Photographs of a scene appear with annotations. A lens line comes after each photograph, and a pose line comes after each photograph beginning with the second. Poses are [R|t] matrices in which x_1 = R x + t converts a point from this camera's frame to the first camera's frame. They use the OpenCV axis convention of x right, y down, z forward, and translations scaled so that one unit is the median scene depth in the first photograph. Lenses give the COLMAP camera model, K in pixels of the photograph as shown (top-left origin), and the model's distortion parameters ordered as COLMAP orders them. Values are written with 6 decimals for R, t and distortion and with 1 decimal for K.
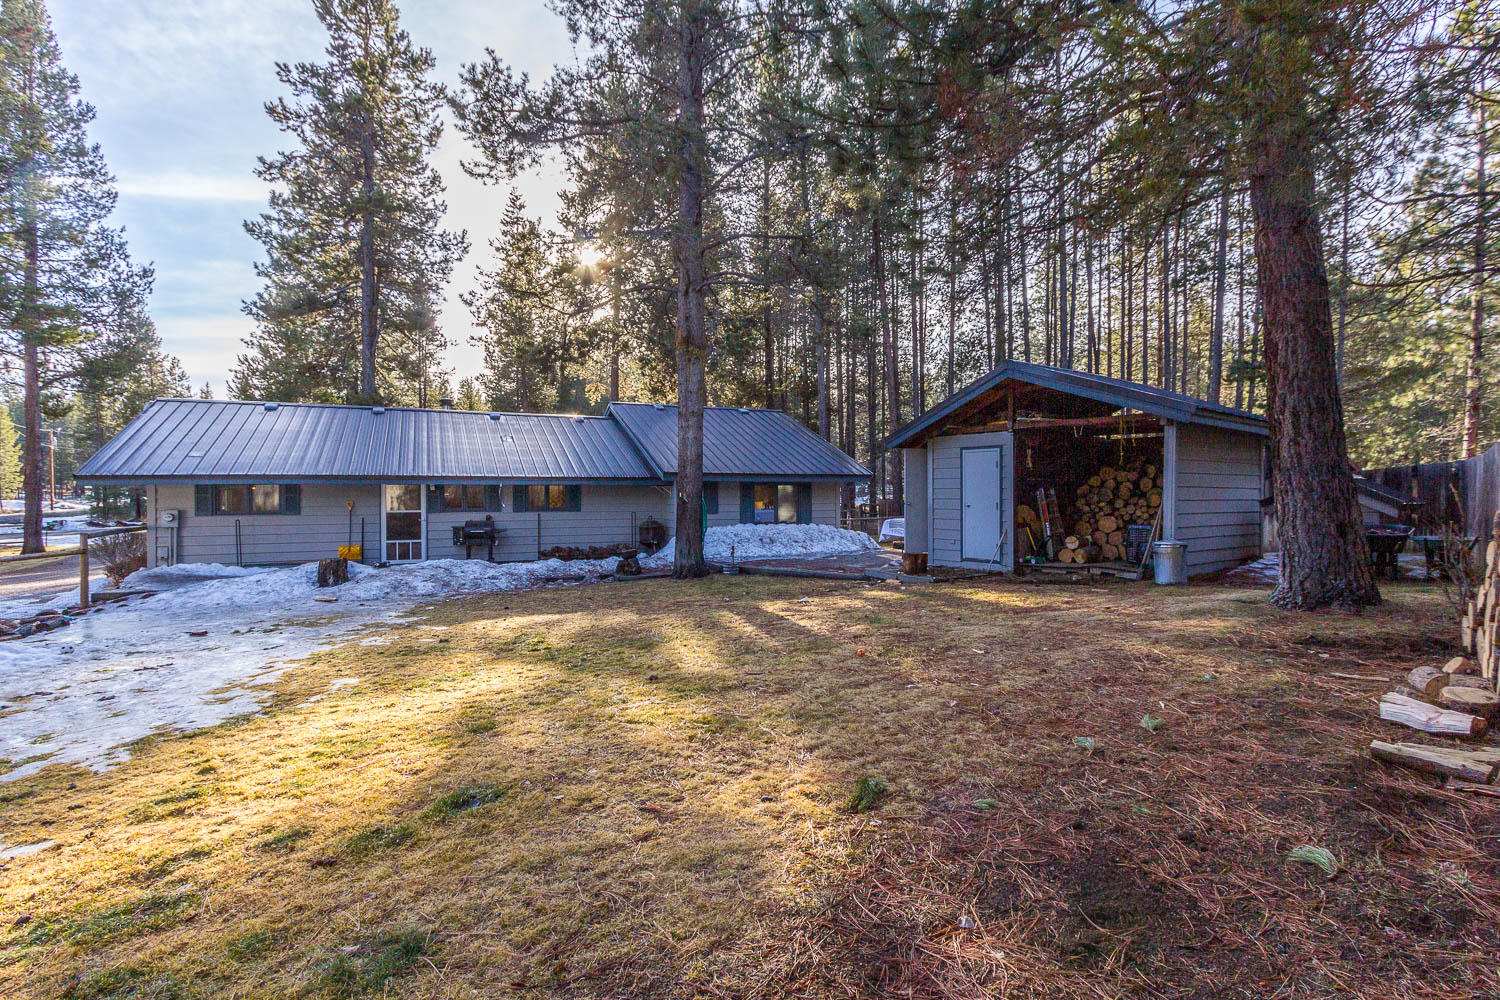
lens RADIAL K [[706.8, 0, 738.9], [0, 706.8, 507.1], [0, 0, 1]] dist [-0.001341, -0.000321]
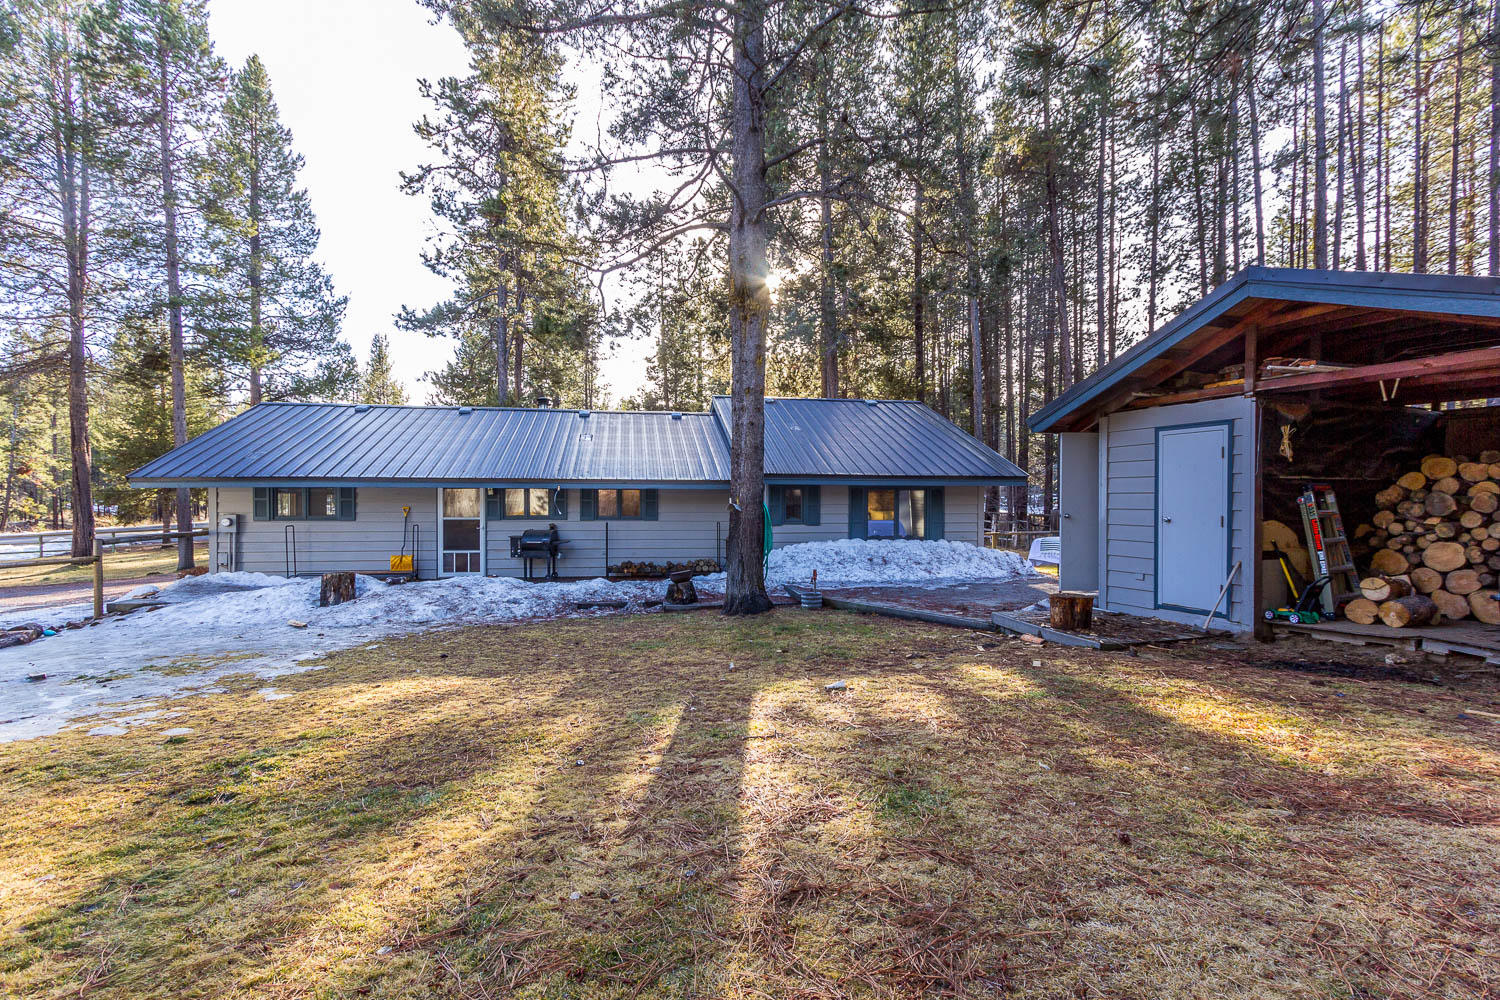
lens RADIAL K [[671.3, 0, 747.1], [0, 671.3, 514.2], [0, 0, 1]] dist [0.000867, -0.000254]
pose [[0.968098, 0.009886, -0.250379, 0.098229], [-0.010006, 0.999950, 0.000794, -0.003742], [0.250374, 0.001737, 0.968148, 0.290335]]
